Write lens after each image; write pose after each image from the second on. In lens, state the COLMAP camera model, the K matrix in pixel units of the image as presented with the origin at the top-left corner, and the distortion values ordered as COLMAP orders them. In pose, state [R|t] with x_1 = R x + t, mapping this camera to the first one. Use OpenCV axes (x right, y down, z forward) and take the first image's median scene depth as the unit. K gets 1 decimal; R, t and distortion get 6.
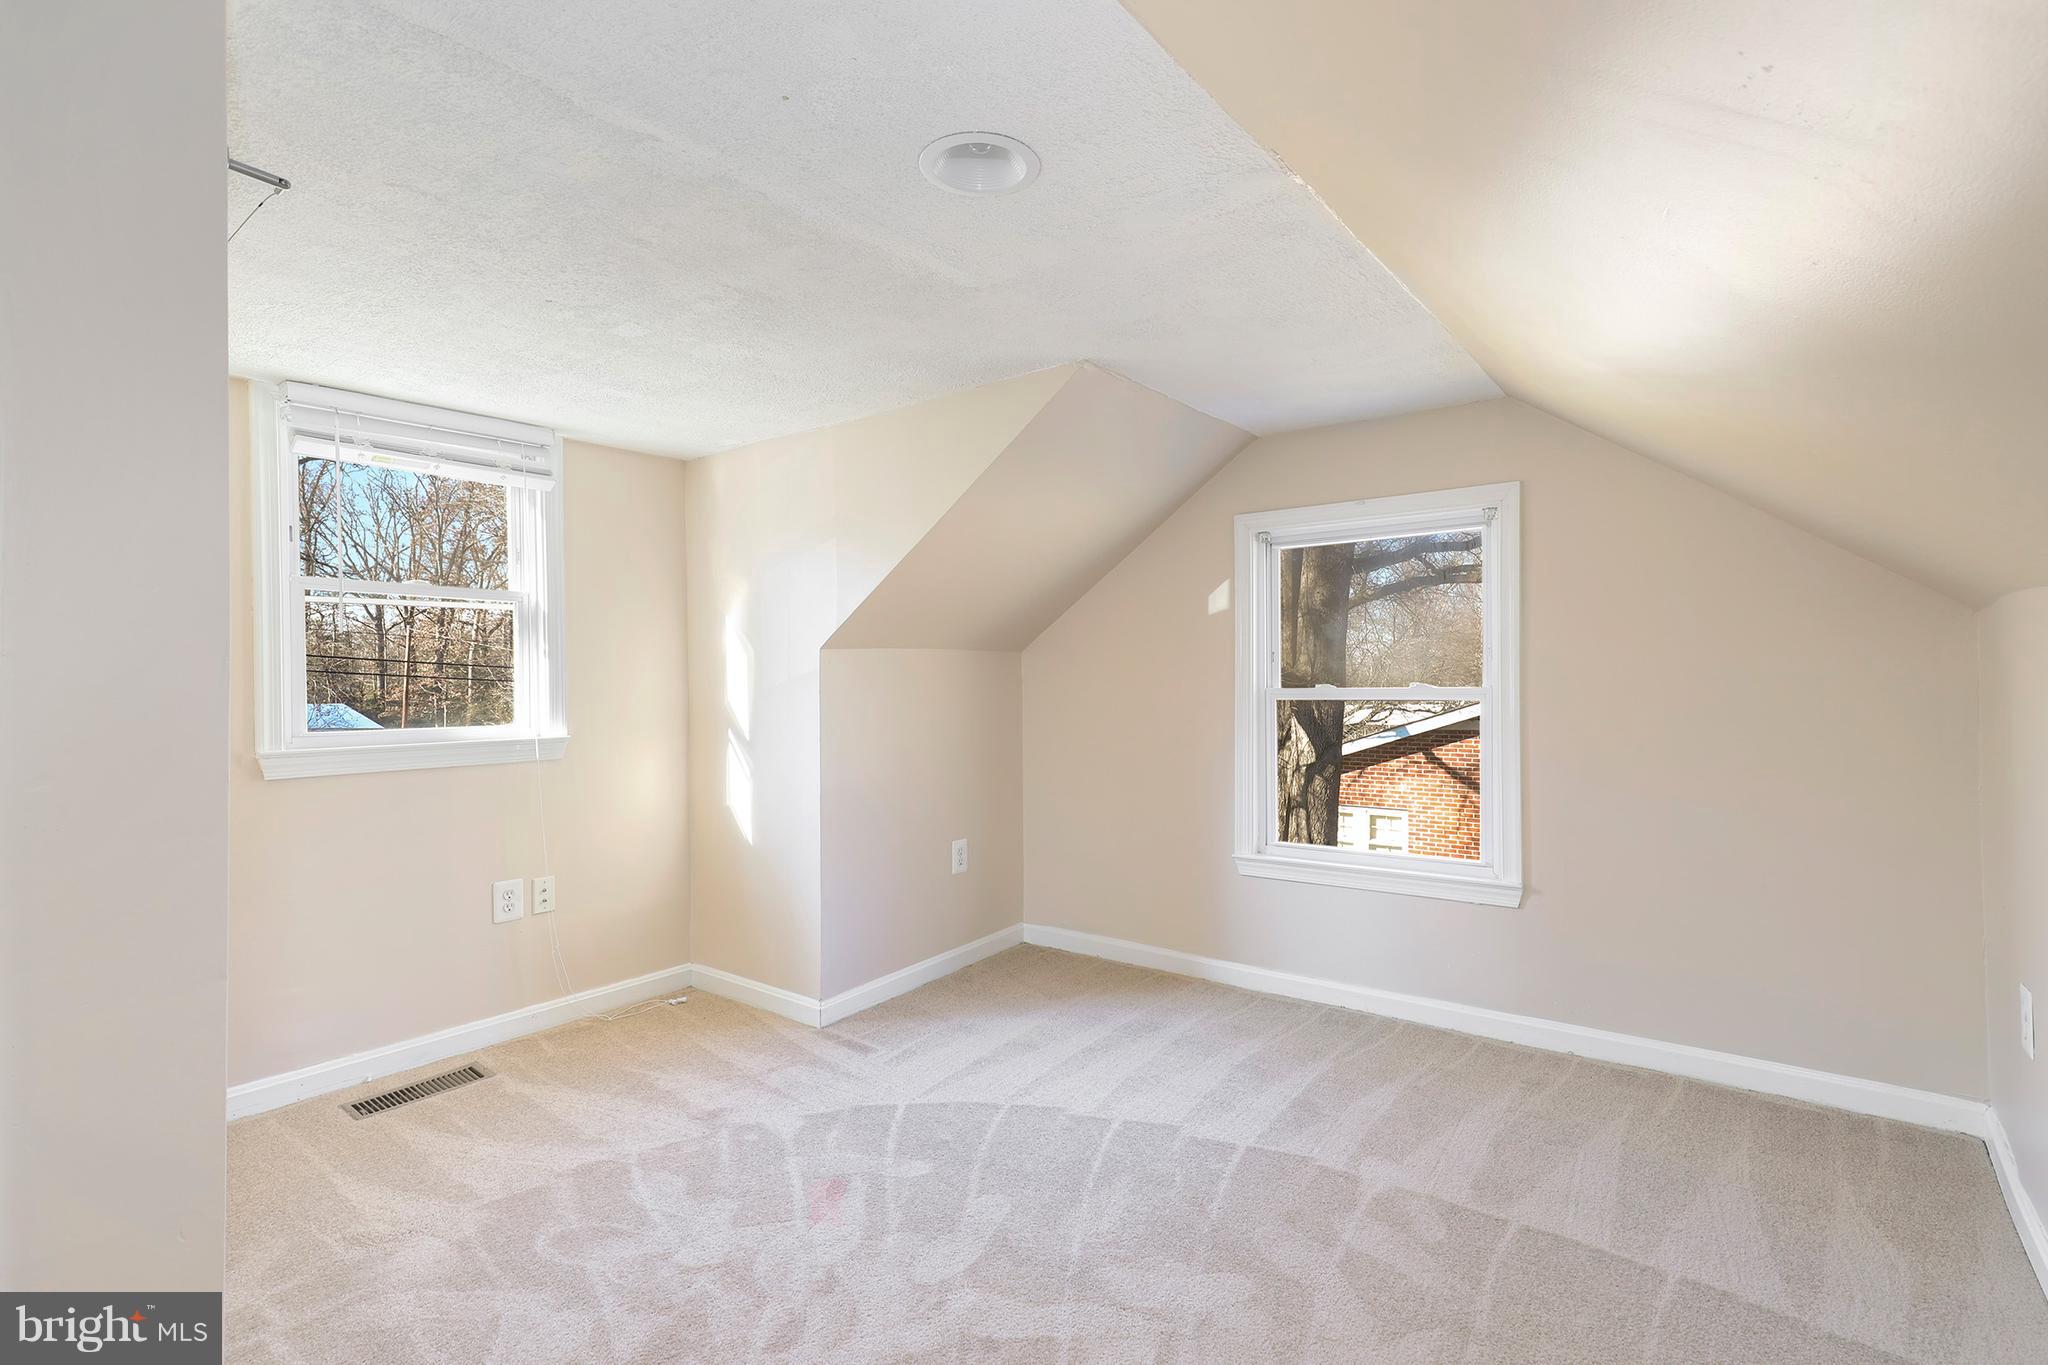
lens RADIAL K [[941.8, 0, 1024.0], [0, 941.8, 682.5], [0, 0, 1]] dist [-0.000697, -0.000168]
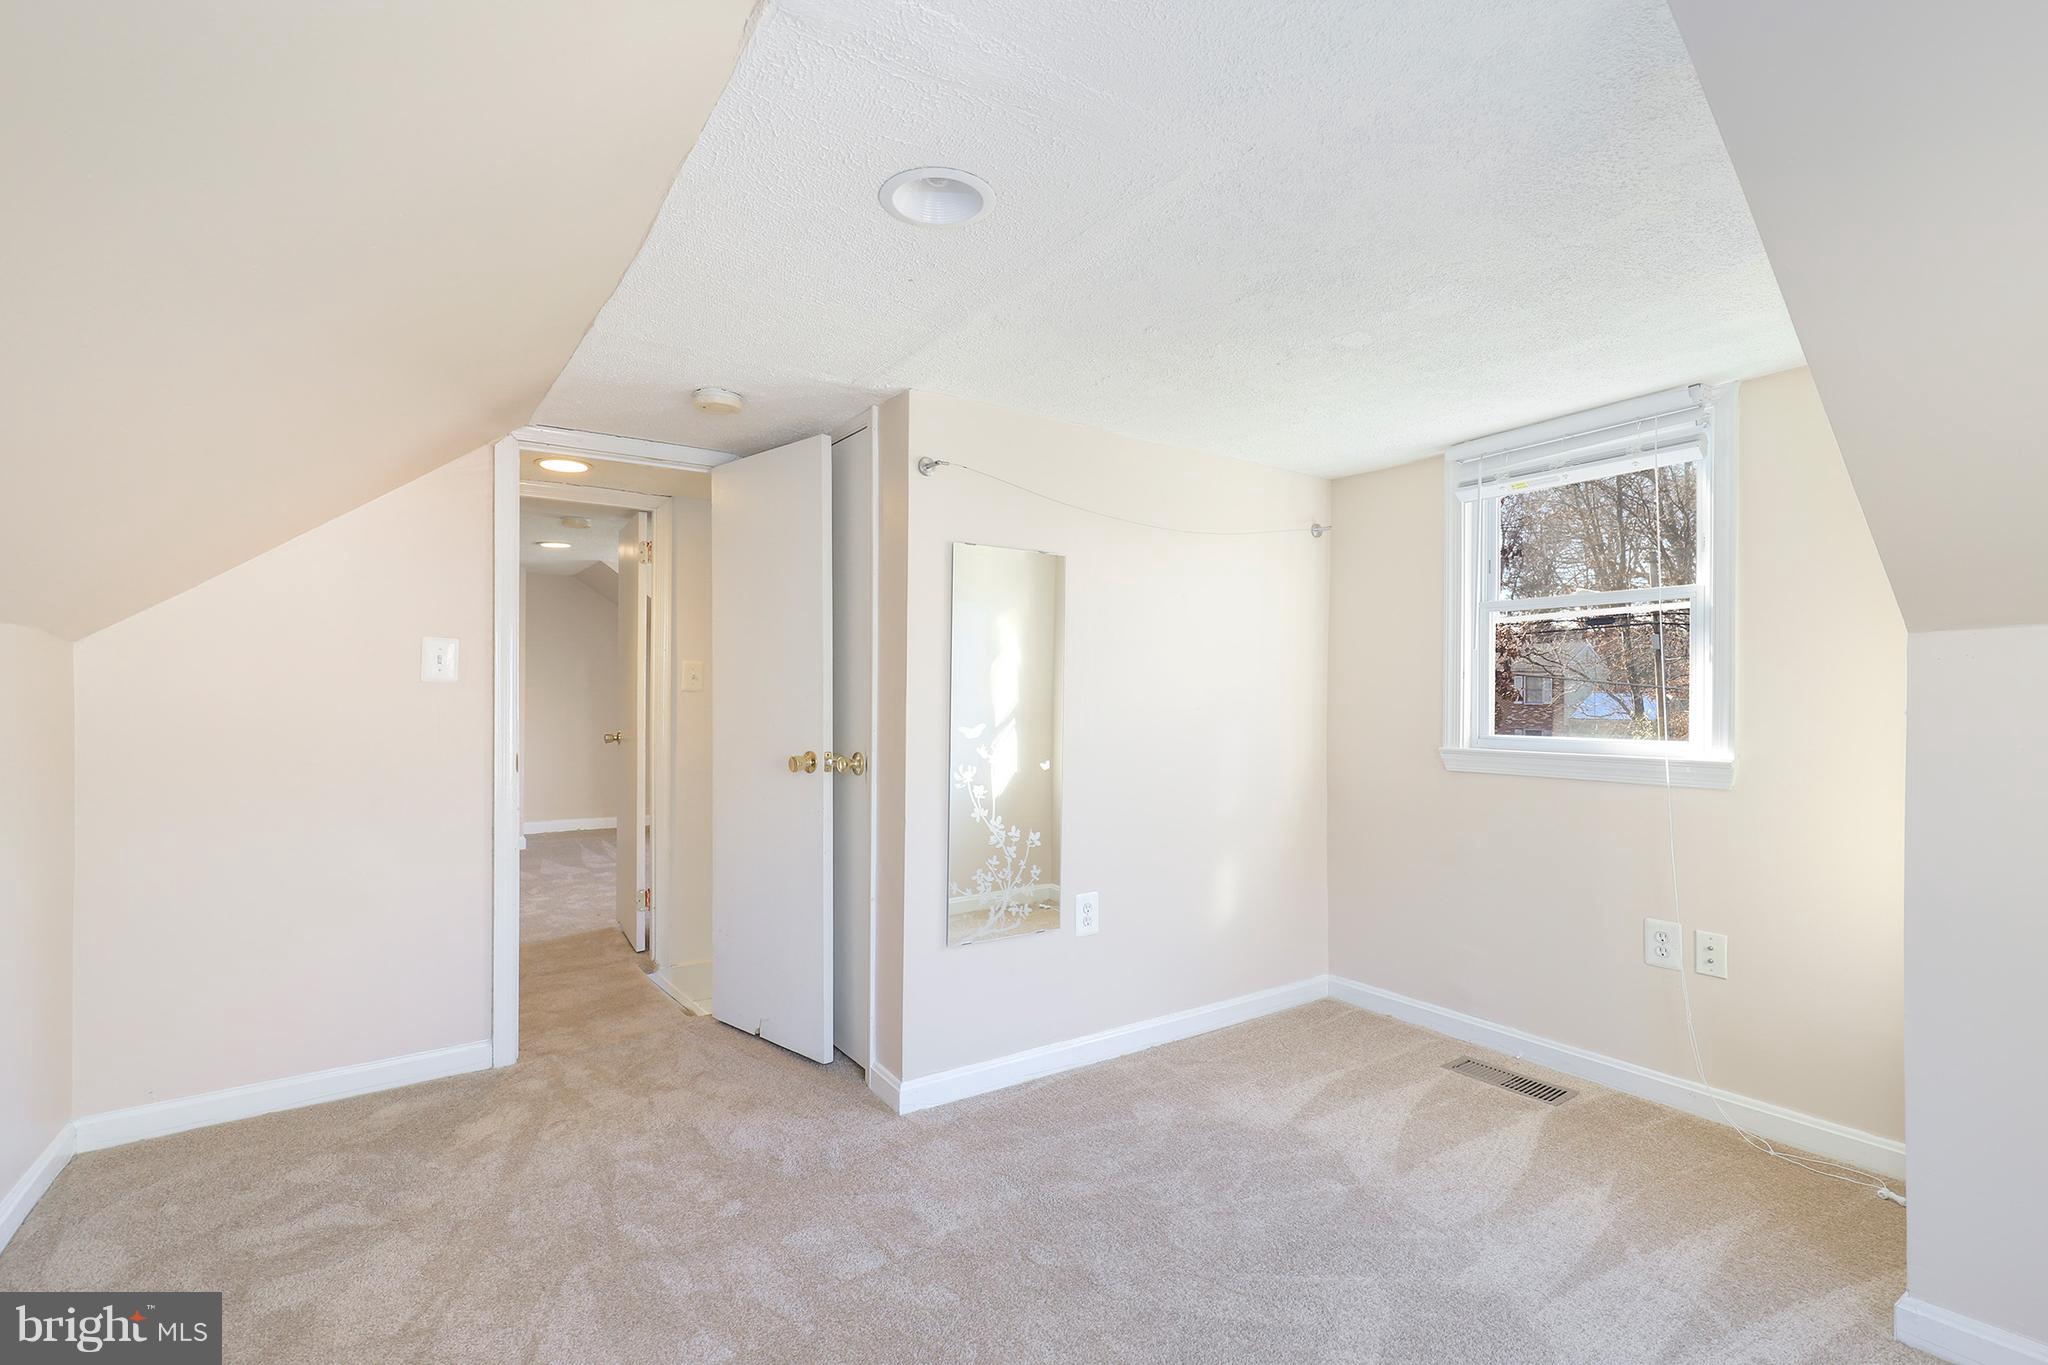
lens RADIAL K [[941.8, 0, 1024.0], [0, 941.8, 682.5], [0, 0, 1]] dist [-0.000697, -0.000168]
pose [[-0.320163, -0.005286, -0.947348, 0.492896], [0.002958, 0.999974, -0.006579, -0.005927], [0.947358, -0.004909, -0.320139, 0.763288]]
